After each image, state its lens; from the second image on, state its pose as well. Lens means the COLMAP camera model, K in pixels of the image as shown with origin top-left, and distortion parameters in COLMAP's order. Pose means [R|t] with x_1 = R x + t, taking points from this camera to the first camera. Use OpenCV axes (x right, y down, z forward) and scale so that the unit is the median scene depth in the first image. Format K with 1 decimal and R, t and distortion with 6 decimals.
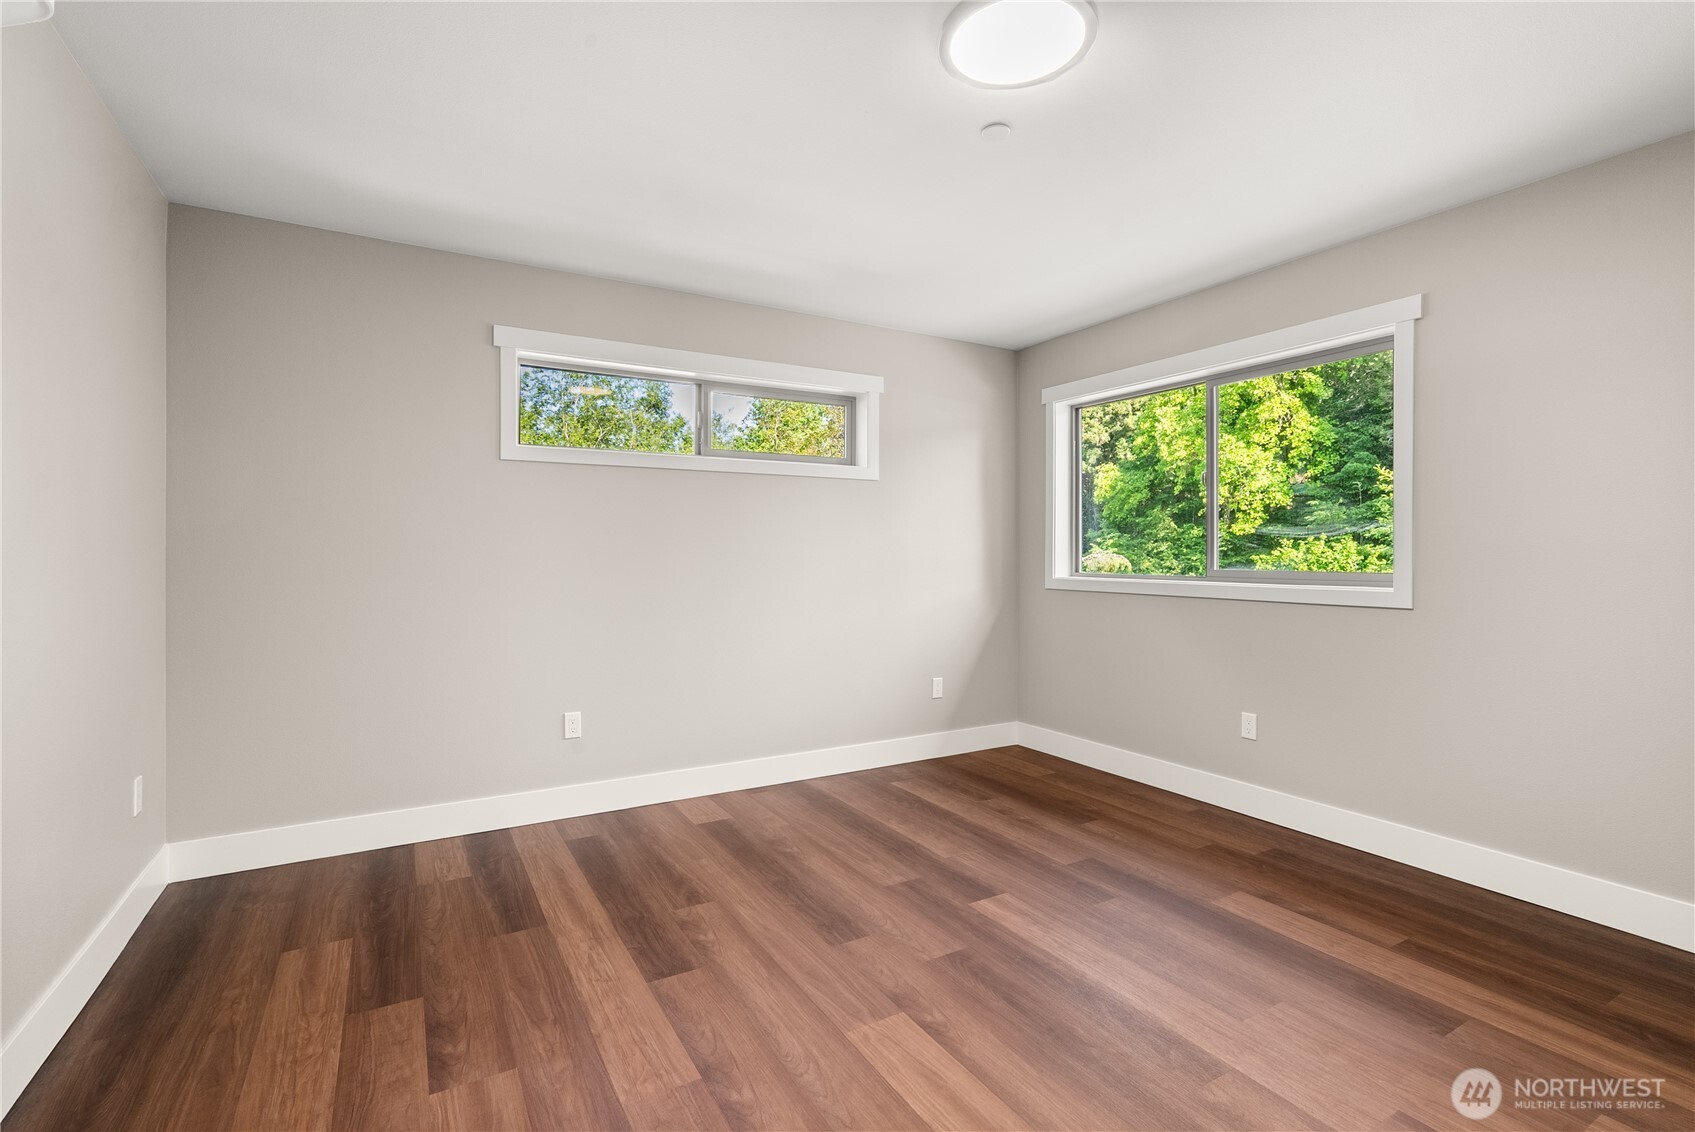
lens RADIAL K [[772.3, 0, 849.6], [0, 772.3, 531.4], [0, 0, 1]] dist [-0.007641, 0.002425]
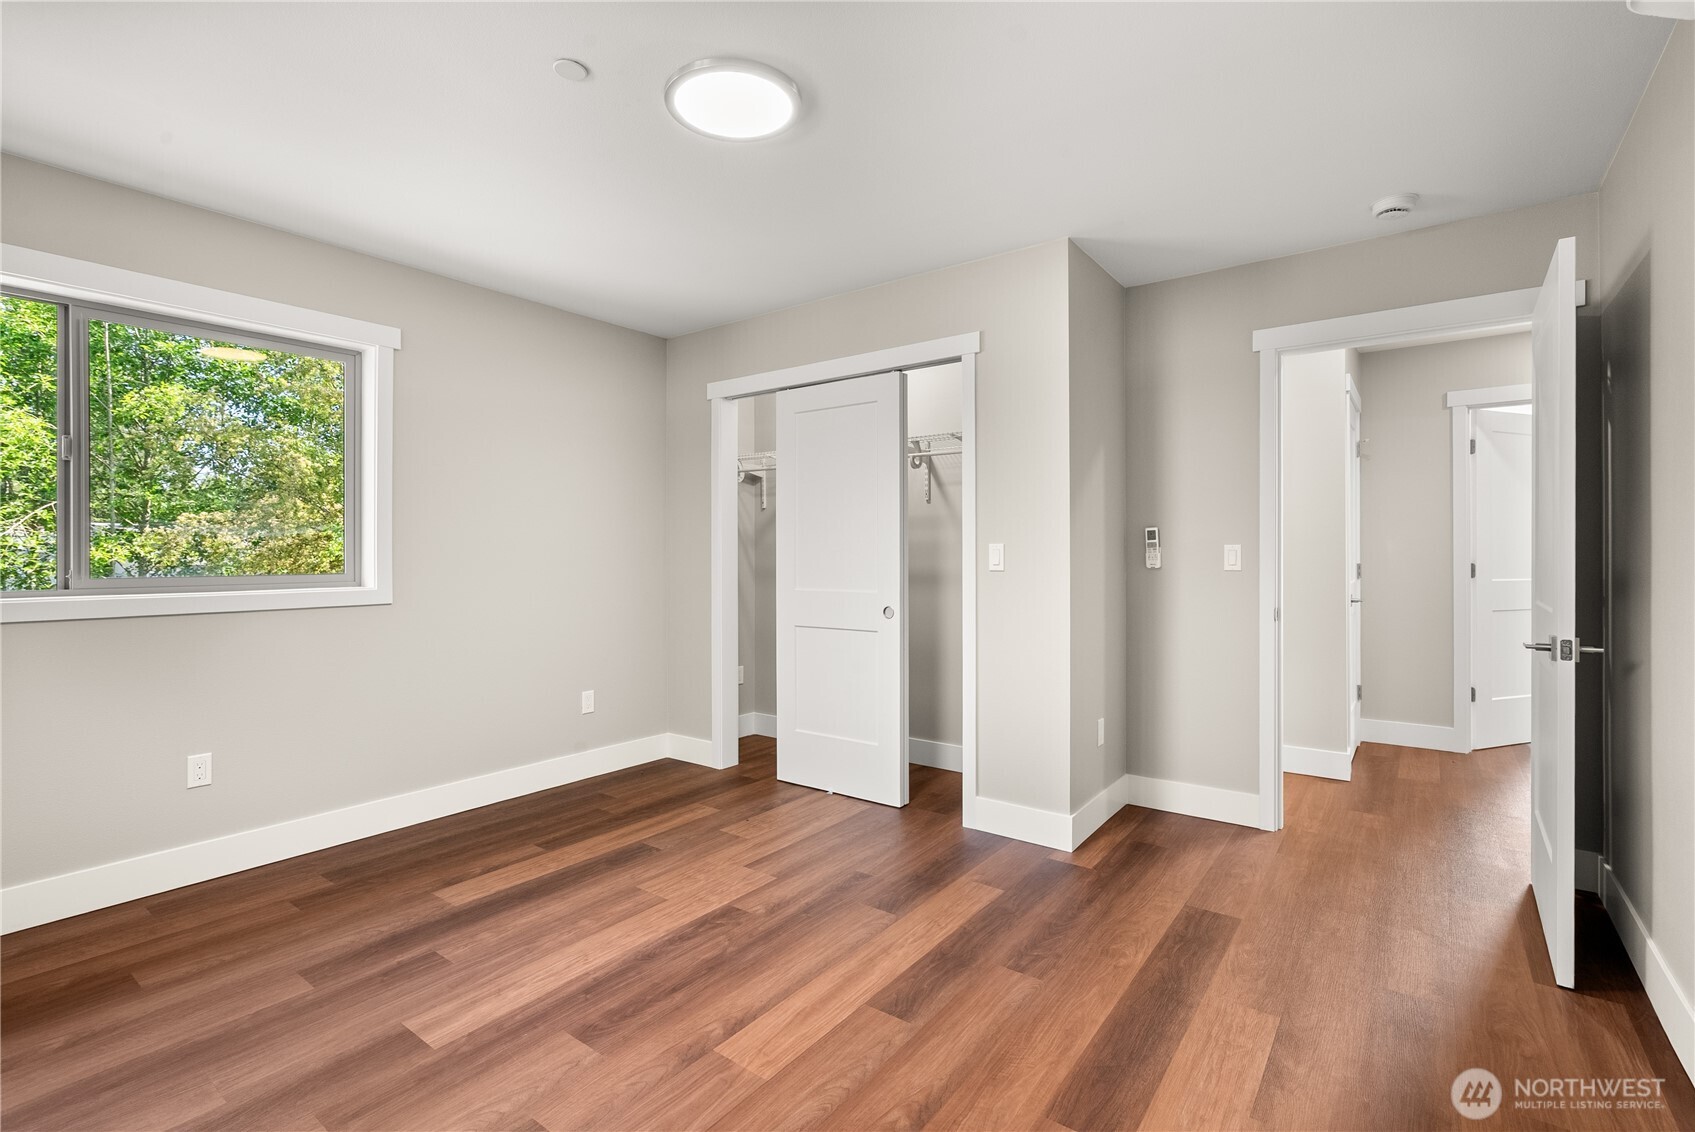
lens RADIAL K [[772.3, 0, 839.7], [0, 772.3, 555.5], [0, 0, 1]] dist [-0.007641, 0.002425]
pose [[-0.378612, -0.002936, 0.925551, -0.671173], [-0.022515, 0.999728, -0.006039, 0.023477], [-0.925281, -0.023125, -0.378576, 0.970178]]
